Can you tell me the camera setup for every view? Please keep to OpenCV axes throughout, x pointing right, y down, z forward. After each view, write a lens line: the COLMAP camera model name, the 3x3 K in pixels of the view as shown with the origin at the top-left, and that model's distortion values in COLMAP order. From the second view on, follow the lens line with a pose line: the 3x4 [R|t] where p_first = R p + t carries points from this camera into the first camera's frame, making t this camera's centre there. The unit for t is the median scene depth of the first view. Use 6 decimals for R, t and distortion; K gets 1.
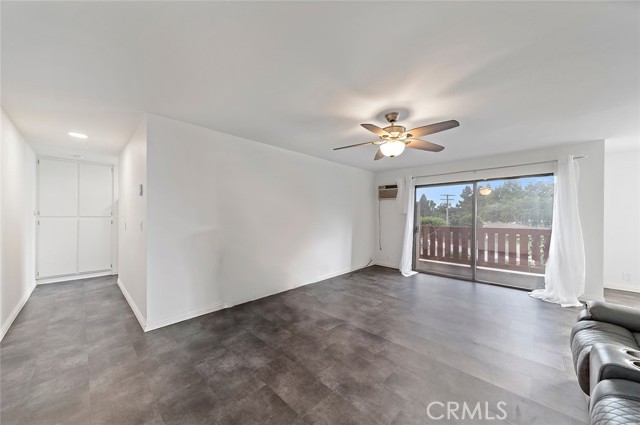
lens RADIAL K [[230.1, 0, 324.0], [0, 230.1, 215.3], [0, 0, 1]] dist [0.001096, -0.000030]
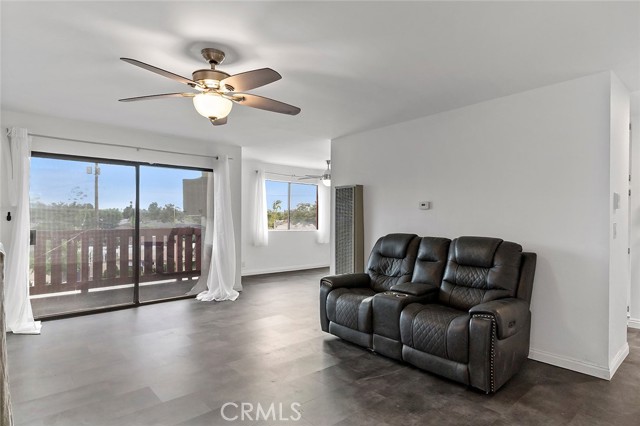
lens RADIAL K [[345.1, 0, 320.3], [0, 345.1, 216.5], [0, 0, 1]] dist [-0.003925, -0.001753]
pose [[0.083373, -0.005159, 0.996505, -0.634228], [-0.012078, 0.999908, 0.006187, 0.001991], [-0.996445, -0.012552, 0.083303, 0.639394]]
